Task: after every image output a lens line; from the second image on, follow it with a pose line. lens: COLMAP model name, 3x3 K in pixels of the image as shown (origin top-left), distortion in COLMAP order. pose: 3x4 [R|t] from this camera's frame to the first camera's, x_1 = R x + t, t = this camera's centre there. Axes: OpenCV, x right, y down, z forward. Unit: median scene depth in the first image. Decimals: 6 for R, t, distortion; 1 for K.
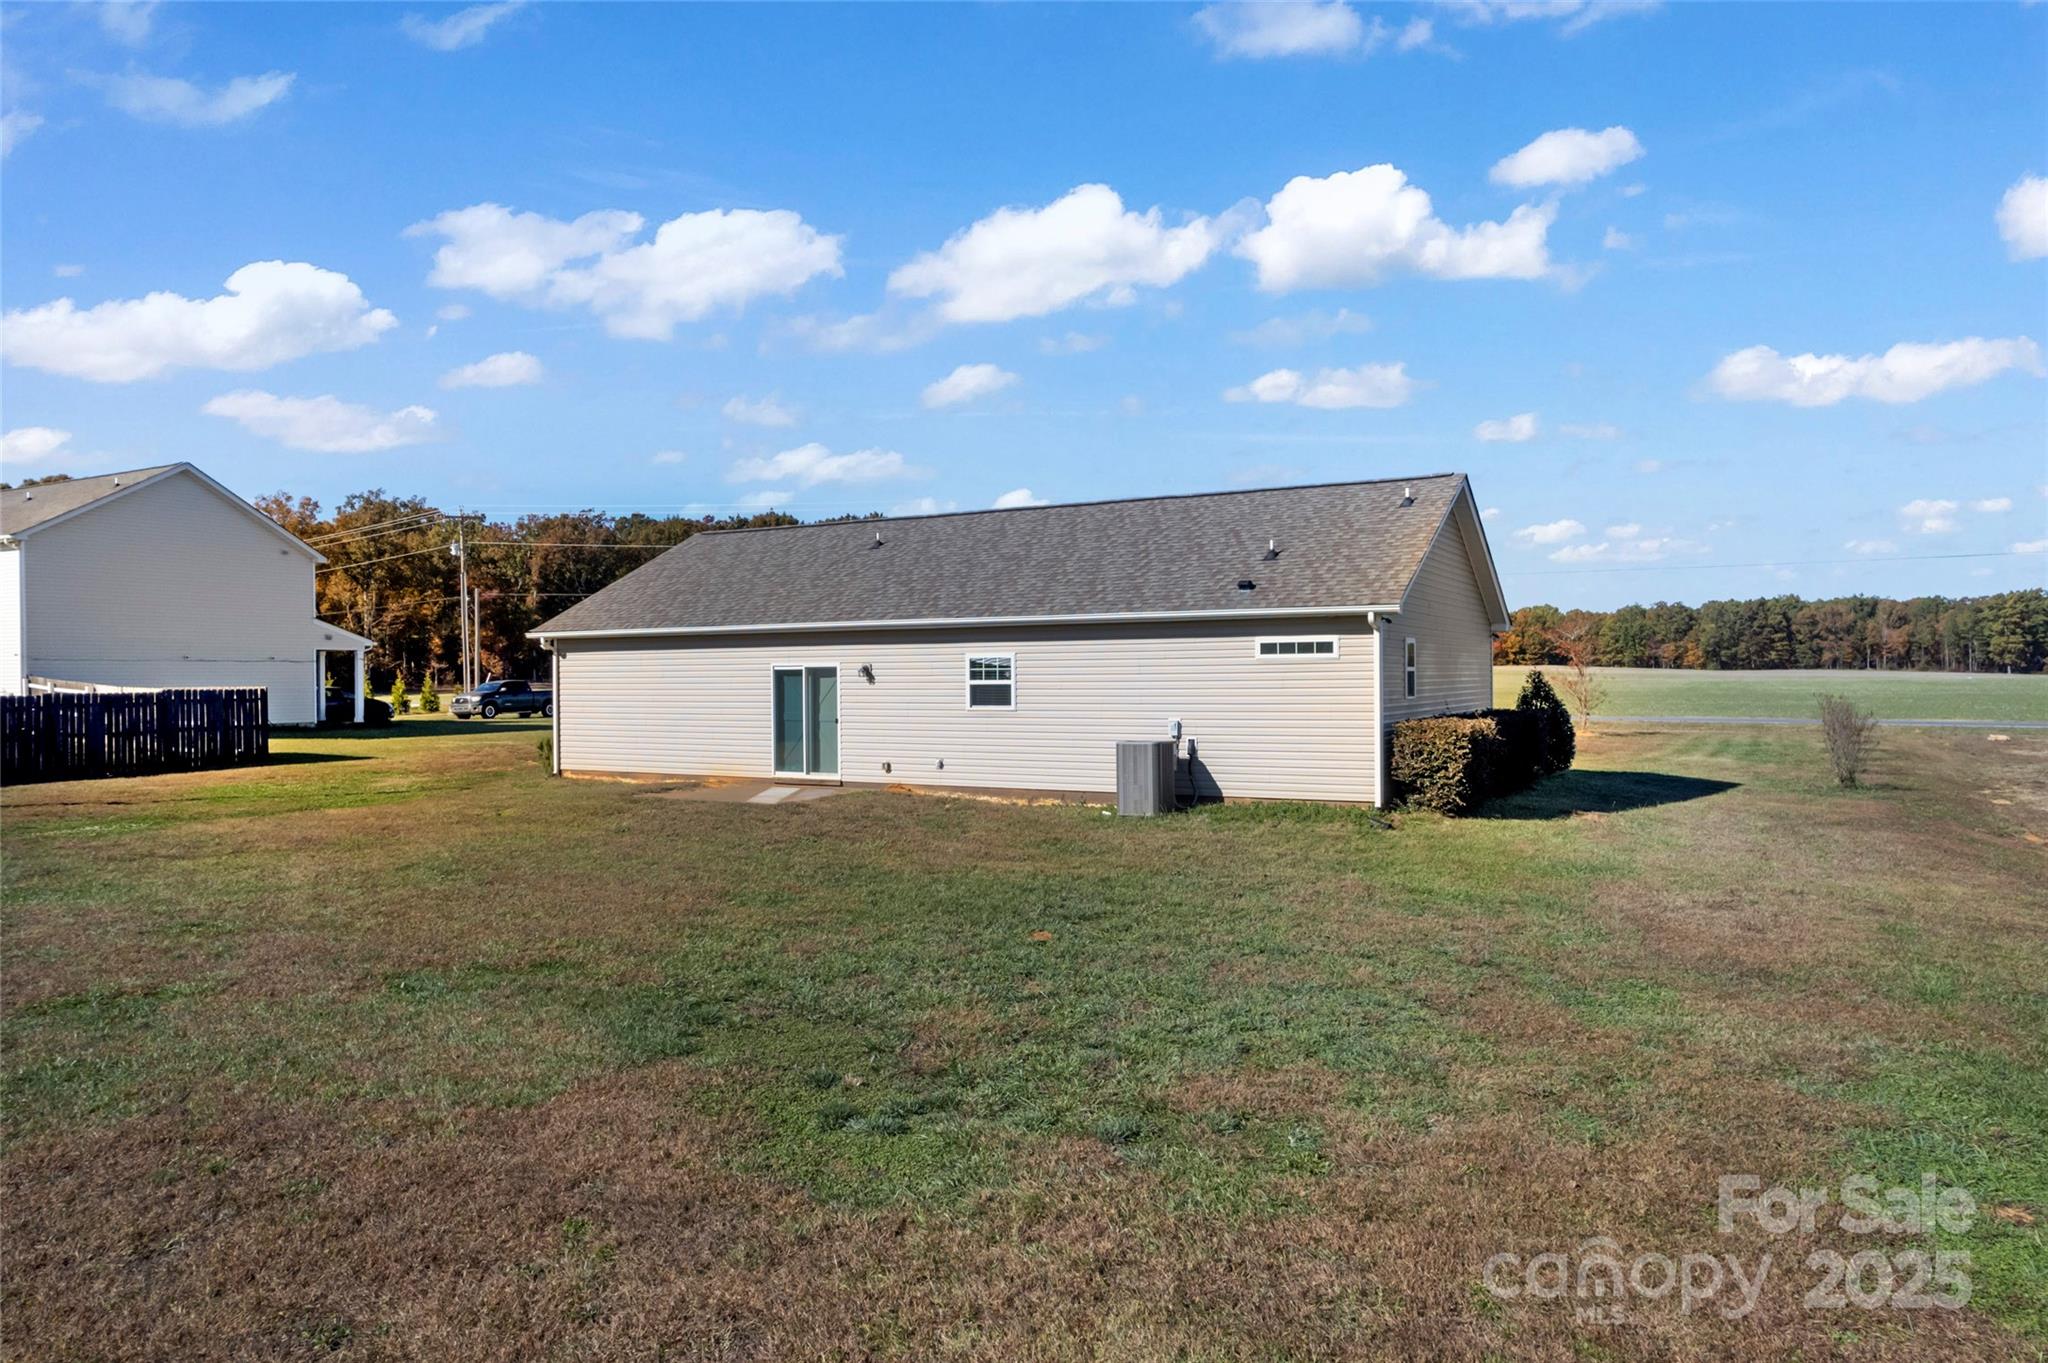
lens RADIAL K [[1312.2, 0, 1038.4], [0, 1312.2, 684.4], [0, 0, 1]] dist [-0.077276, 0.074918]
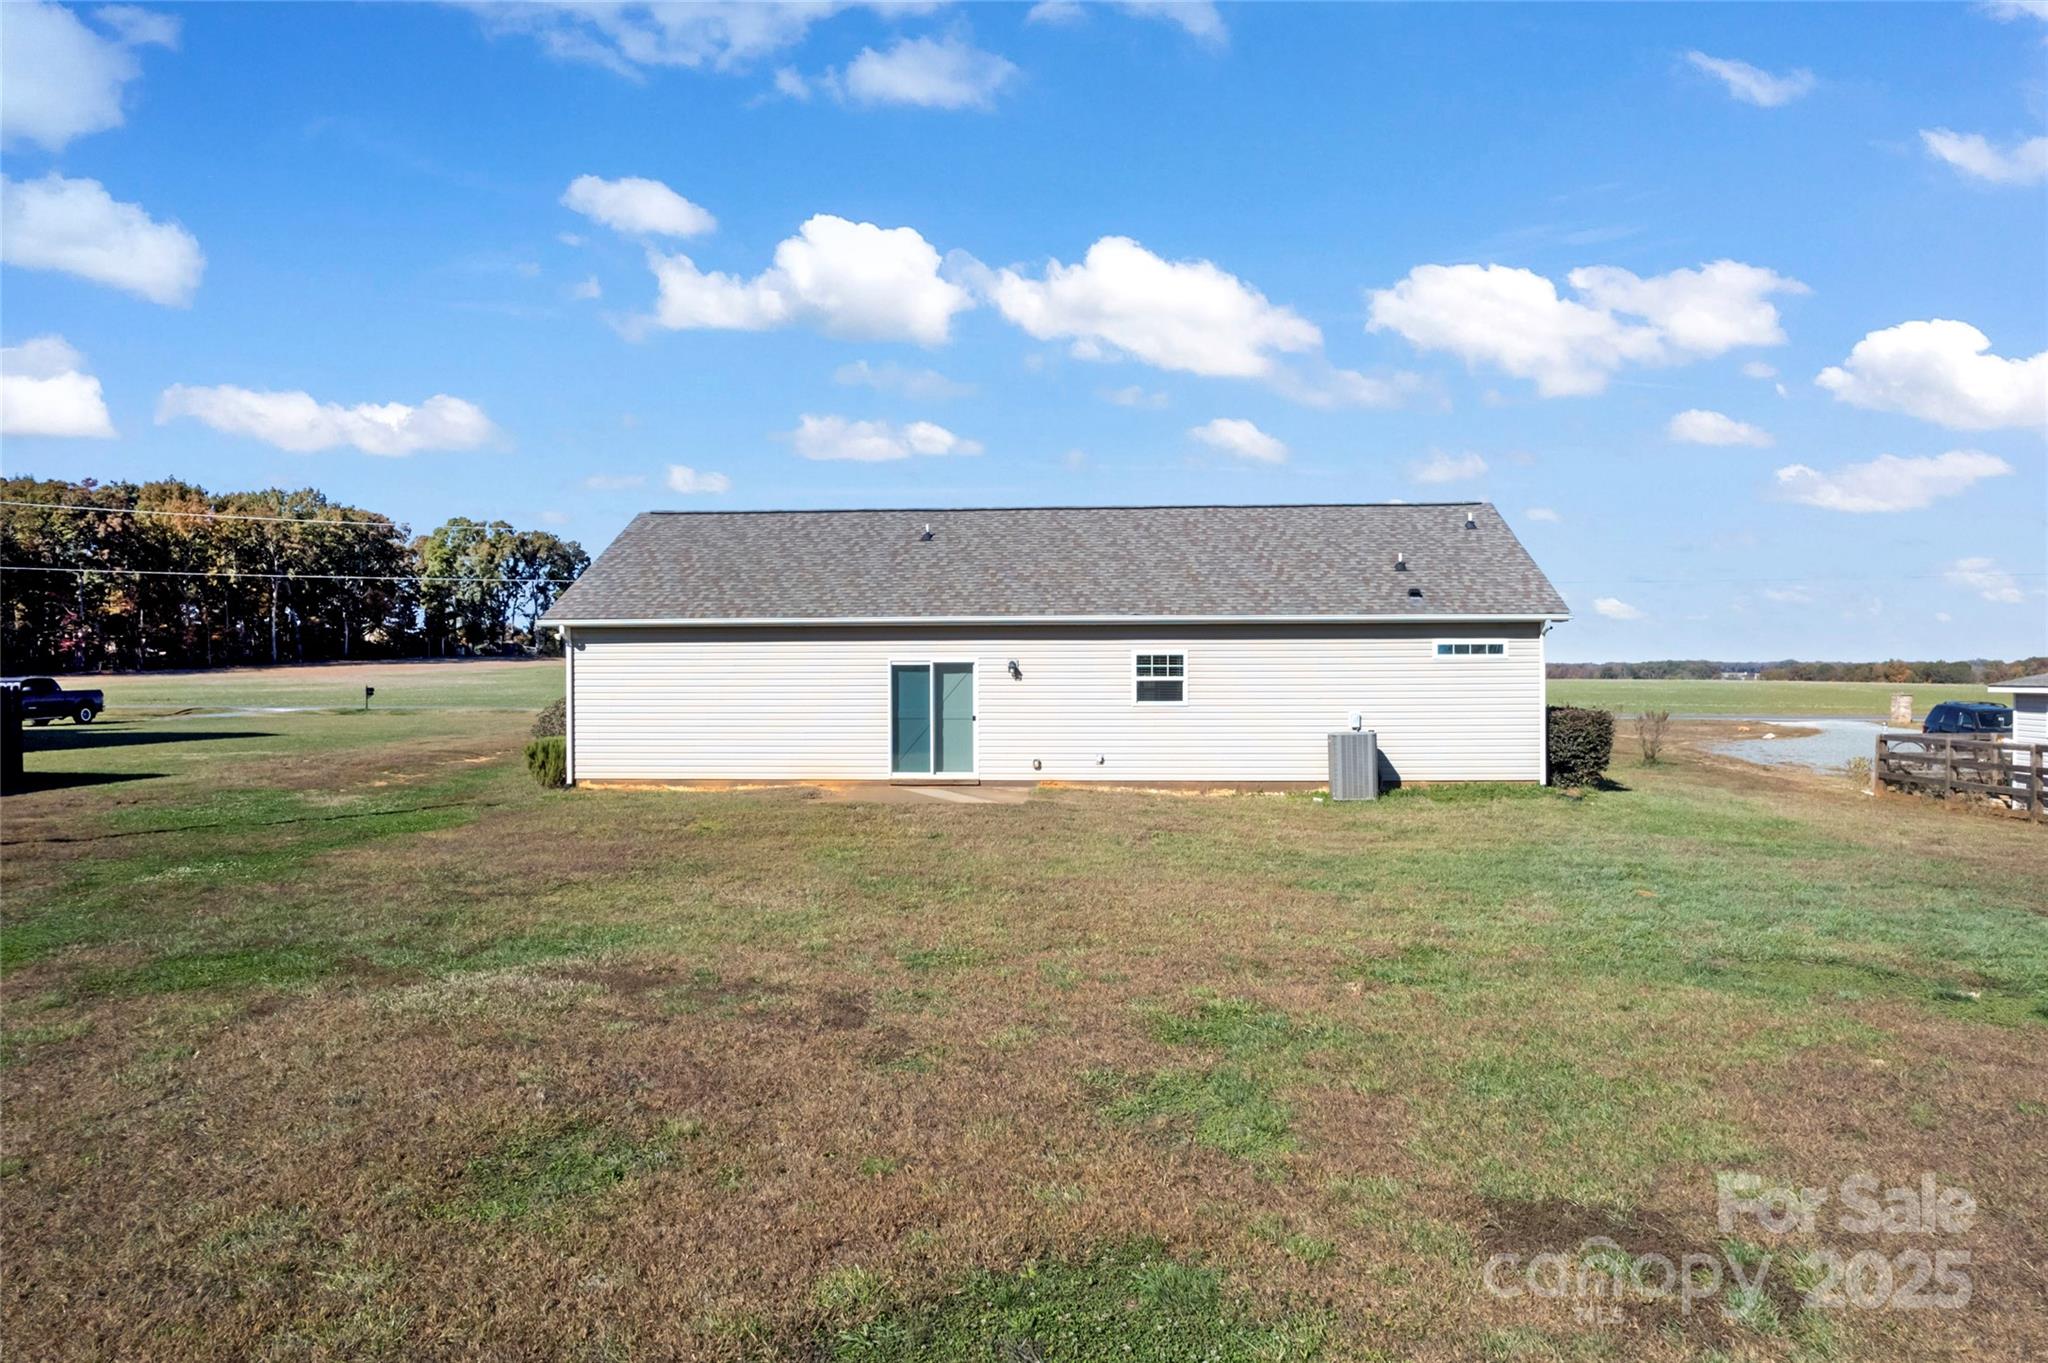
lens RADIAL K [[1312.2, 0, 1038.4], [0, 1312.2, 684.4], [0, 0, 1]] dist [-0.077276, 0.074918]
pose [[0.908229, 0.000340, 0.418473, -0.517527], [-0.000815, 0.999999, 0.000955, 0.001903], [-0.418473, -0.001209, 0.908229, 0.098894]]
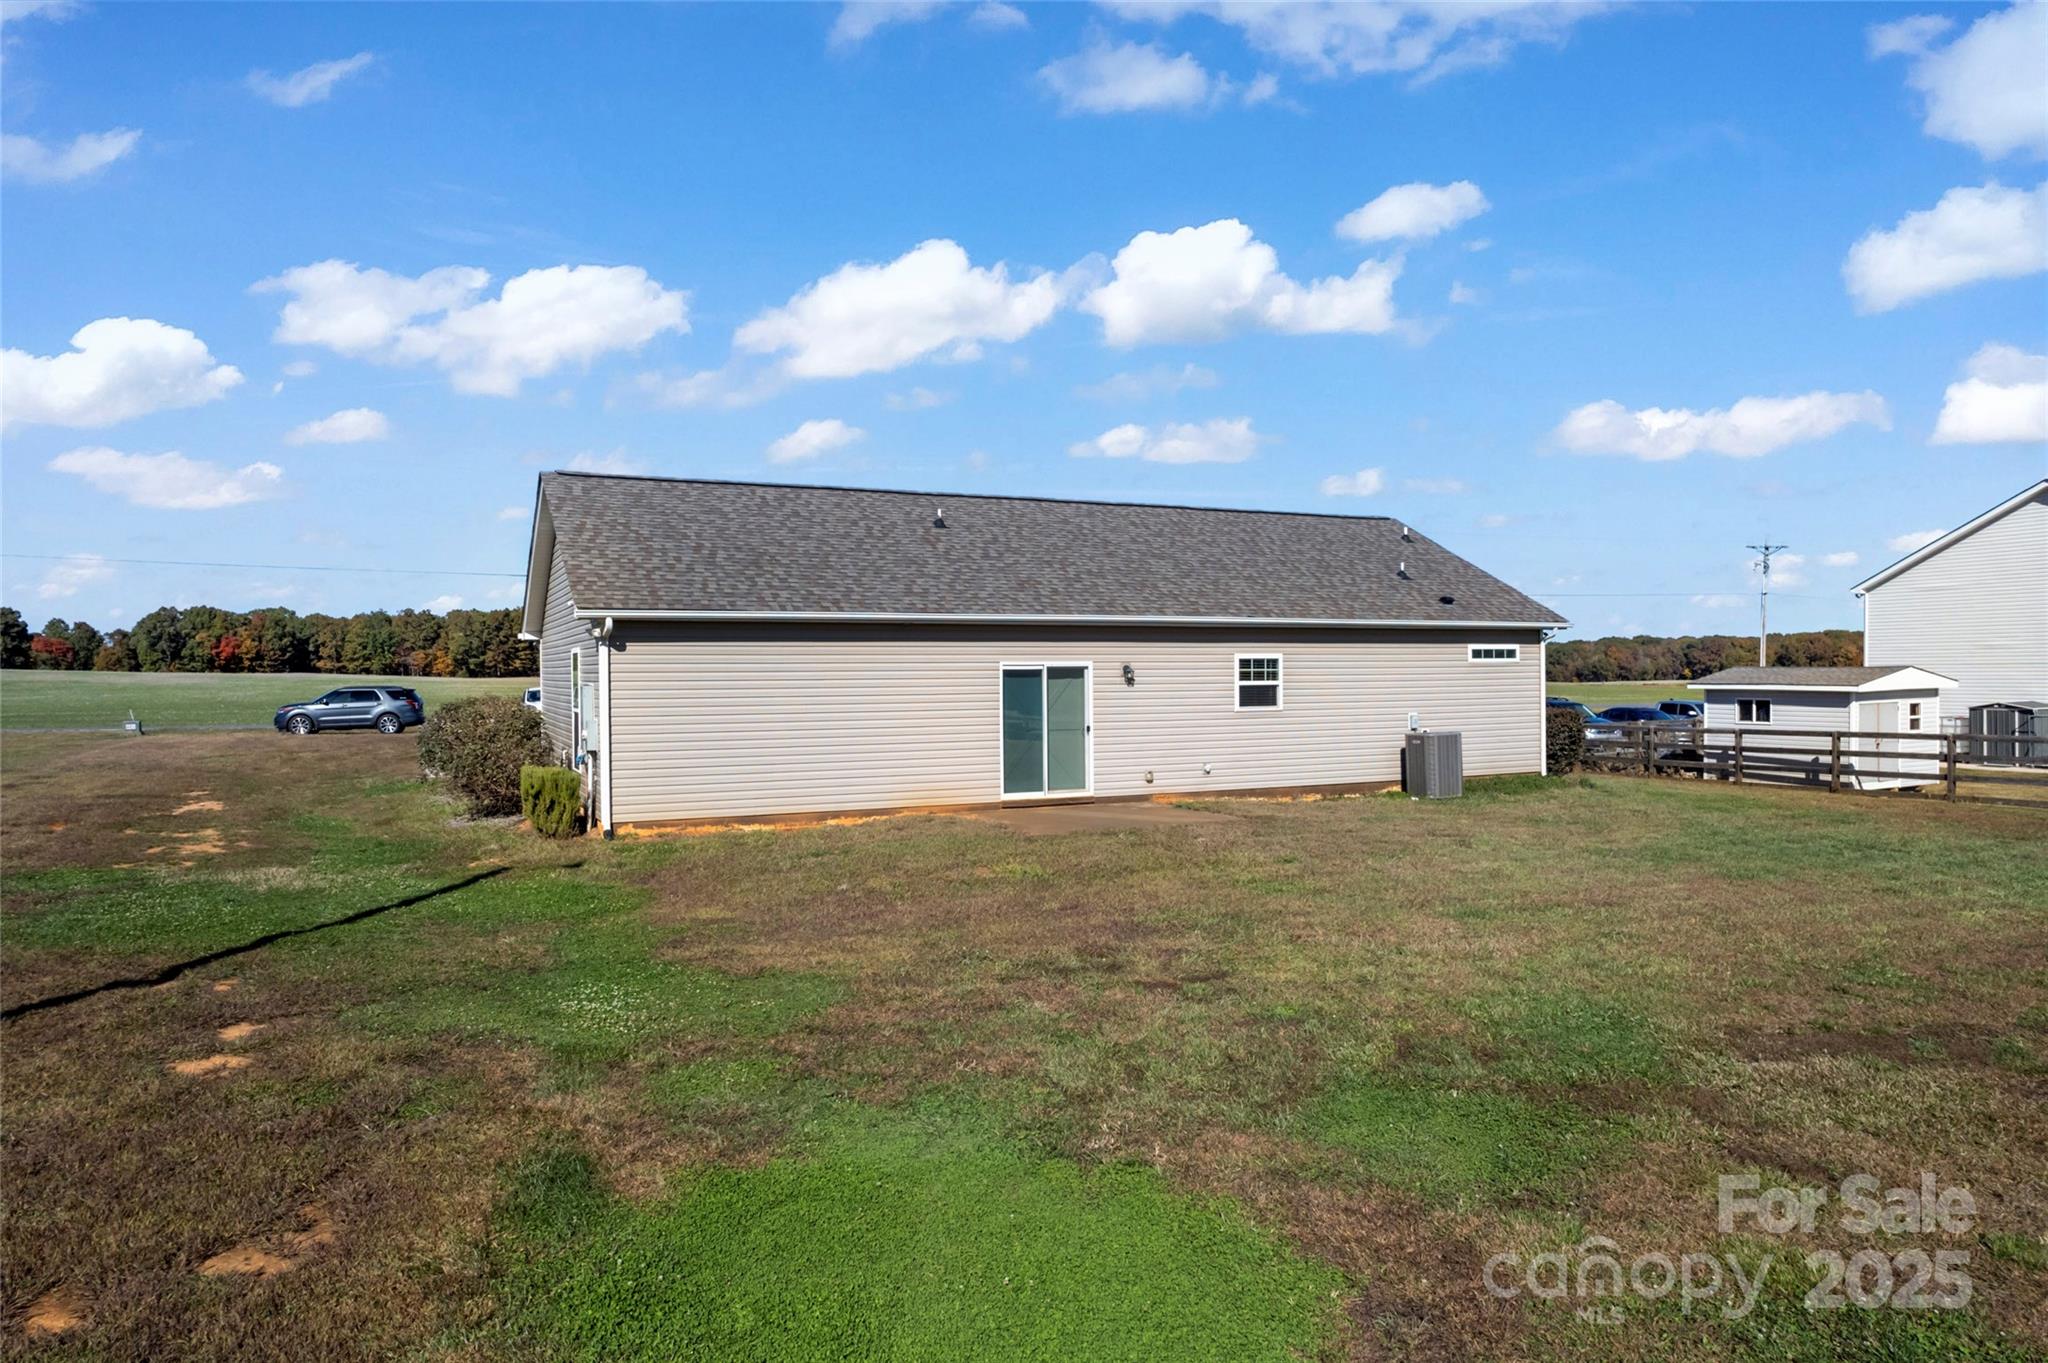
lens RADIAL K [[1312.2, 0, 1038.4], [0, 1312.2, 684.4], [0, 0, 1]] dist [-0.077276, 0.074918]
pose [[0.583971, -0.004425, 0.811762, -0.882188], [0.009431, 0.999955, -0.001334, -0.000737], [-0.811720, 0.008435, 0.583987, 0.518340]]
